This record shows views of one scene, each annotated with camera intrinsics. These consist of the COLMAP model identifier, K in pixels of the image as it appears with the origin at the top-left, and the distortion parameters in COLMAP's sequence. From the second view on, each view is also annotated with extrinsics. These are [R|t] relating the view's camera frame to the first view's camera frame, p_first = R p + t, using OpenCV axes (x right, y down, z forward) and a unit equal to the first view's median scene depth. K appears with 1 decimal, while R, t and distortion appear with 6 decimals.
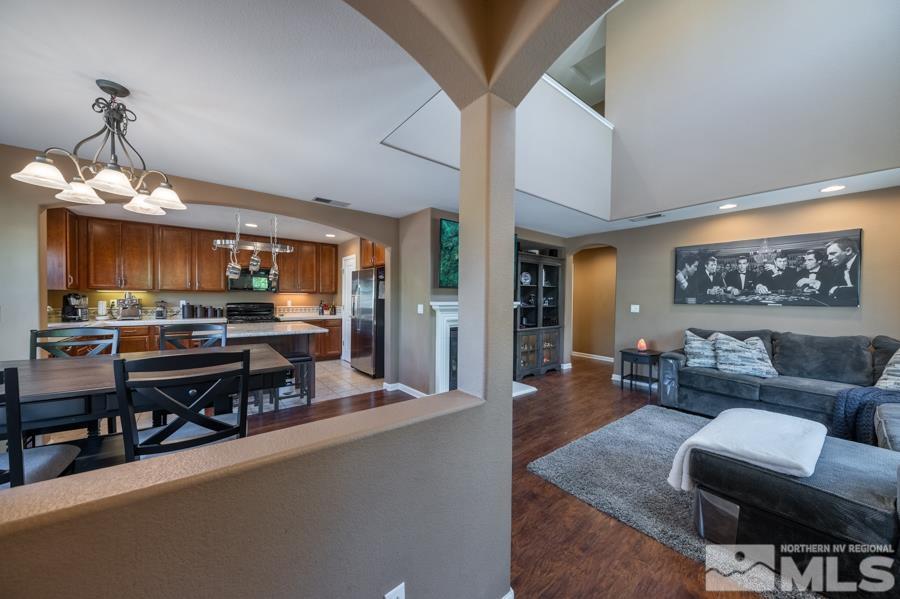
lens RADIAL K [[313.4, 0, 458.9], [0, 313.4, 301.9], [0, 0, 1]] dist [0.001344, -0.002267]
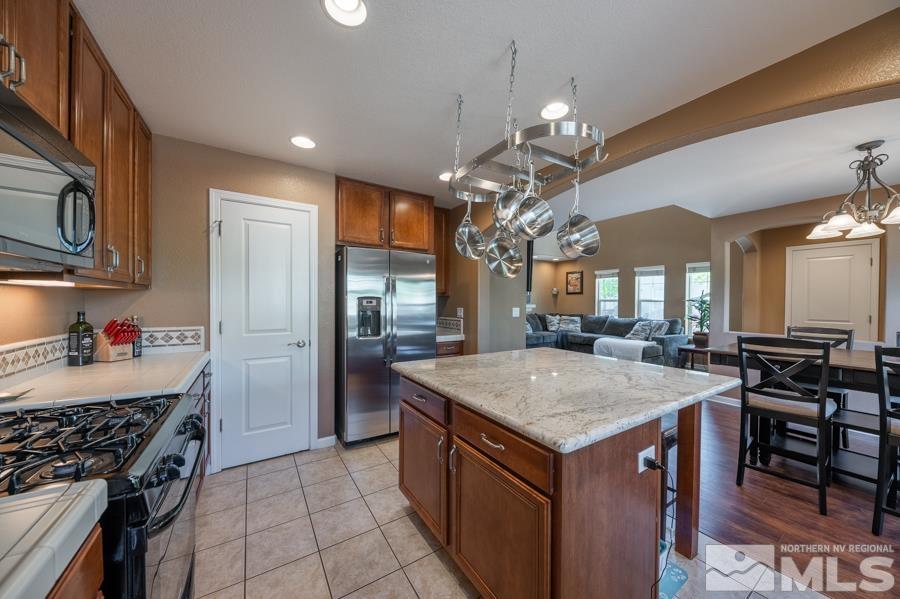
lens RADIAL K [[313.4, 0, 449.9], [0, 313.4, 301.3], [0, 0, 1]] dist [0.001344, -0.002267]
pose [[0.119129, -0.013315, 0.992790, -1.094790], [0.008949, 0.999884, 0.012336, -0.023766], [-0.992839, 0.007415, 0.119234, 1.085260]]
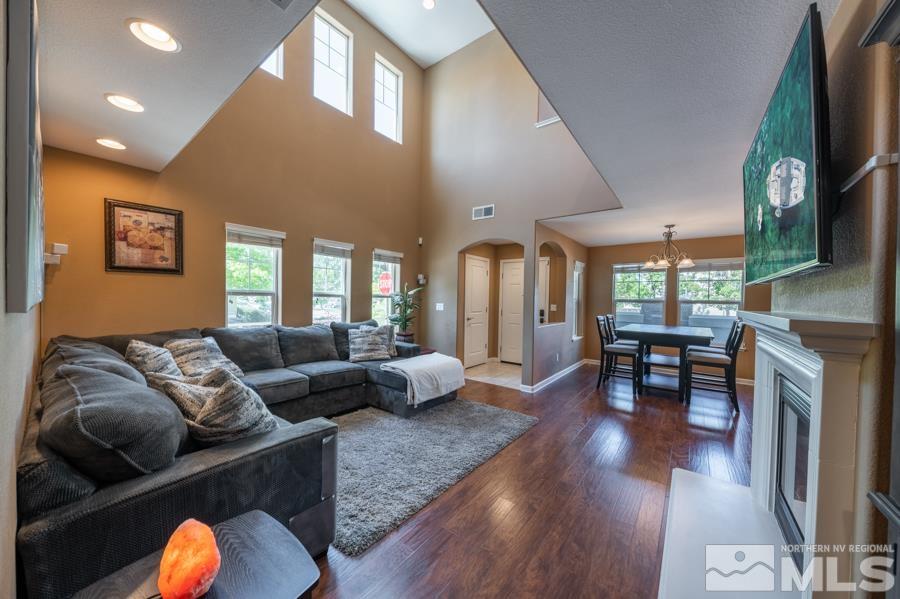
lens RADIAL K [[313.4, 0, 449.3], [0, 313.4, 303.4], [0, 0, 1]] dist [0.001344, -0.002267]
pose [[-0.978700, -0.028822, -0.203263, 0.485163], [-0.034987, 0.999028, 0.026801, -0.009757], [0.202293, 0.033342, -0.978757, 1.346393]]
